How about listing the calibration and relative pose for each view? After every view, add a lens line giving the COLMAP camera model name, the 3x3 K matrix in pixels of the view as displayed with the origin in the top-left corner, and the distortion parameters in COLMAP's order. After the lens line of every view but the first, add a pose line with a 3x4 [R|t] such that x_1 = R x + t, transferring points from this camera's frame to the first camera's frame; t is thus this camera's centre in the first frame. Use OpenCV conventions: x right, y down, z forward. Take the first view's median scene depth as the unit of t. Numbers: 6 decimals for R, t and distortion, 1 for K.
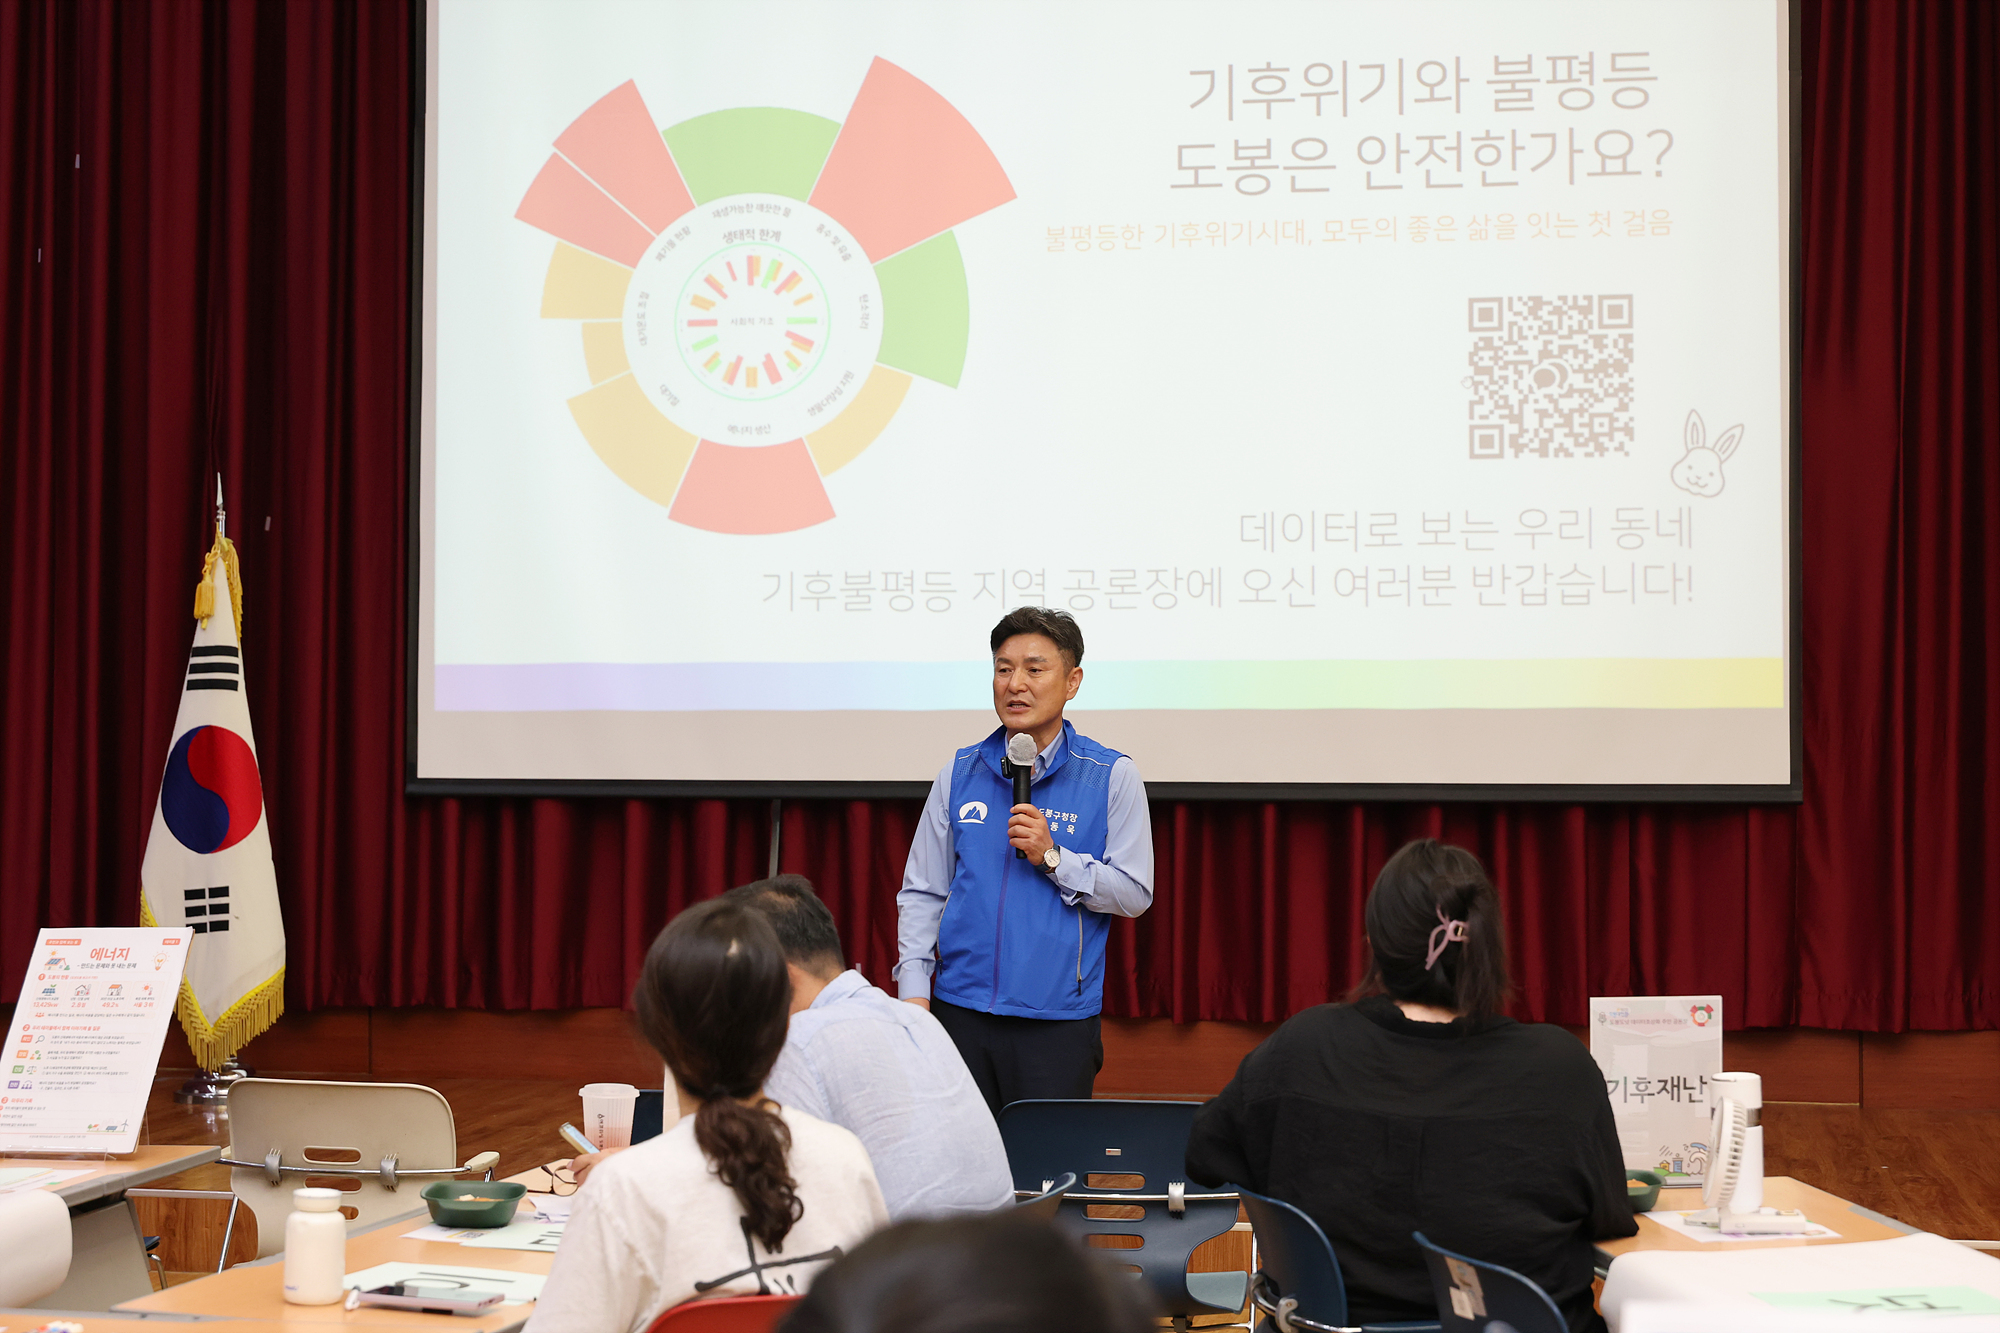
lens RADIAL K [[3386.8, 0, 1000.0], [0, 3386.8, 666.5], [0, 0, 1]] dist [-0.002066, -0.085503]
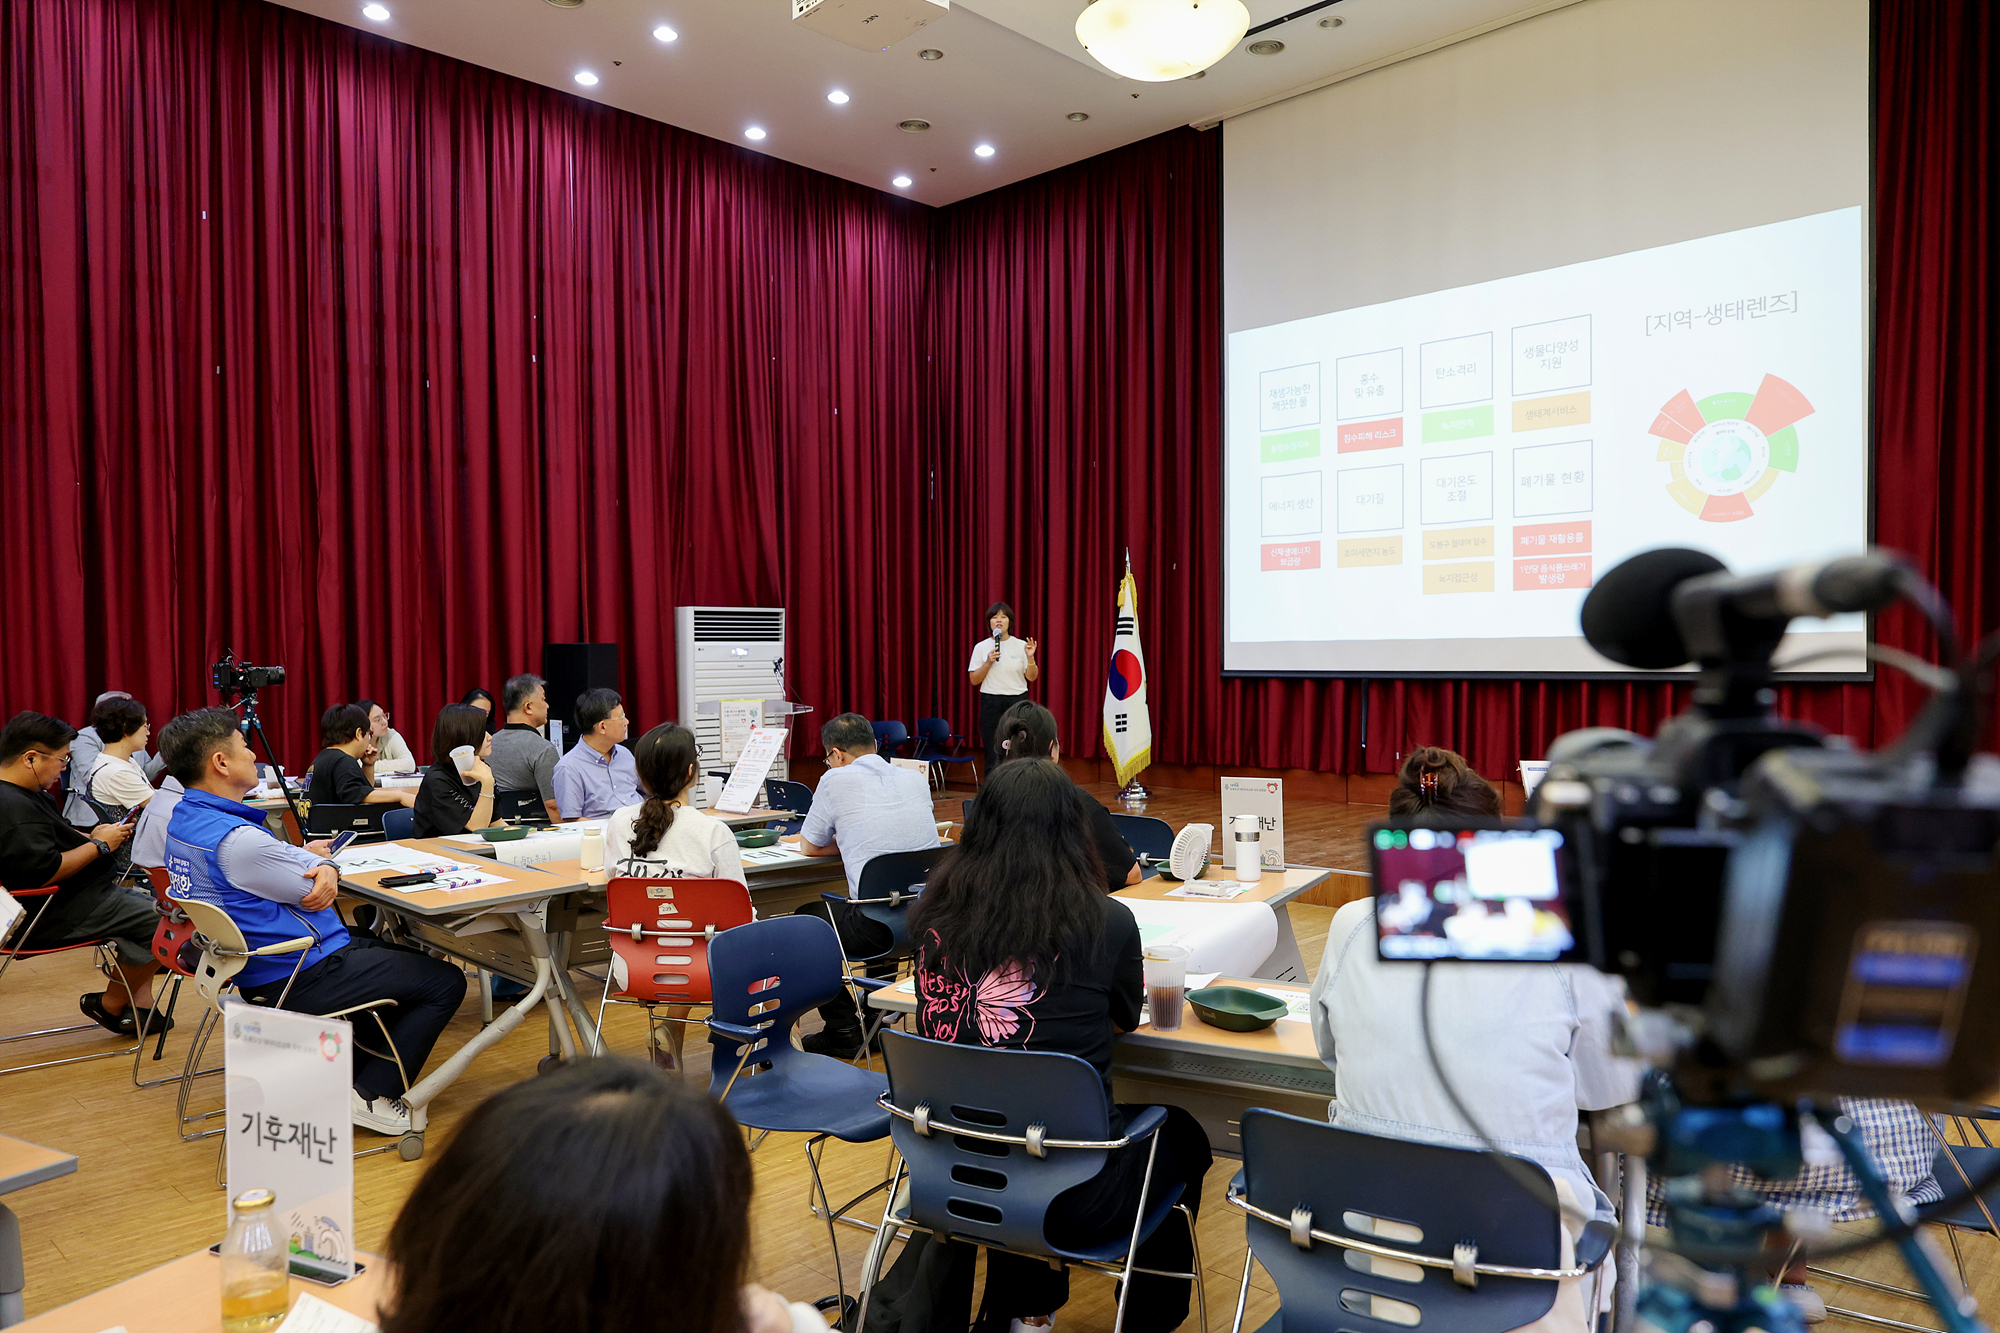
lens RADIAL K [[1381.9, 0, 1000.0], [0, 1381.9, 666.5], [0, 0, 1]] dist [0.001327, 0.000143]
pose [[0.831115, -0.003693, -0.556088, 0.254444], [0.019607, 0.999551, 0.022667, 0.005328], [0.555754, -0.029742, 0.830814, 0.103532]]
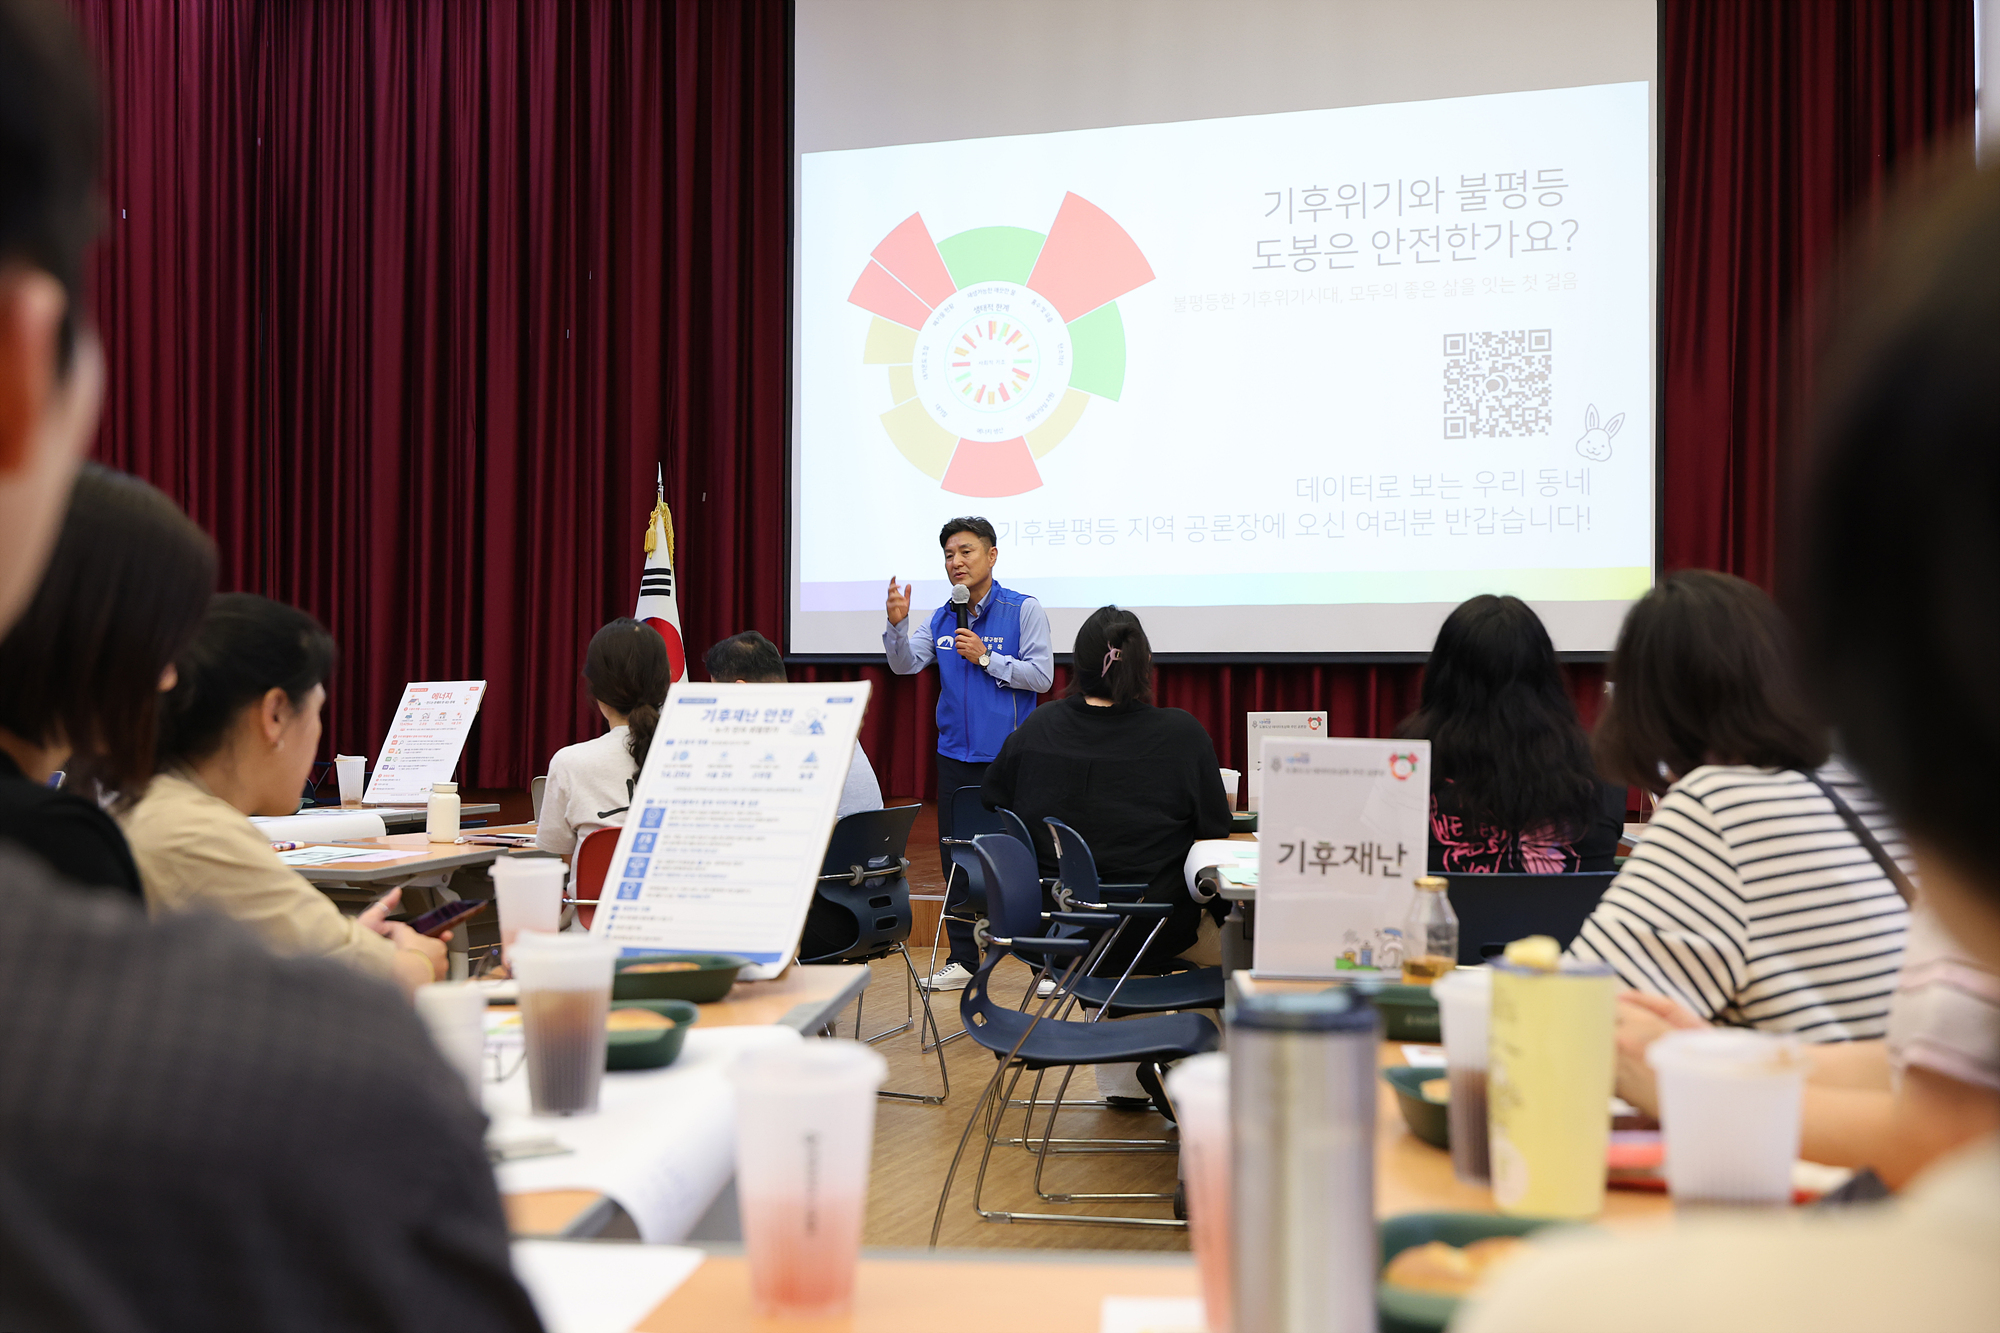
lens RADIAL K [[2335.5, 0, 1000.0], [0, 2335.5, 666.5], [0, 0, 1]] dist [-0.006405, 0.024772]
pose [[0.985177, -0.001556, -0.171534, 0.121544], [0.002929, 0.999966, 0.007750, 0.032518], [0.171516, -0.008138, 0.985148, -0.075151]]
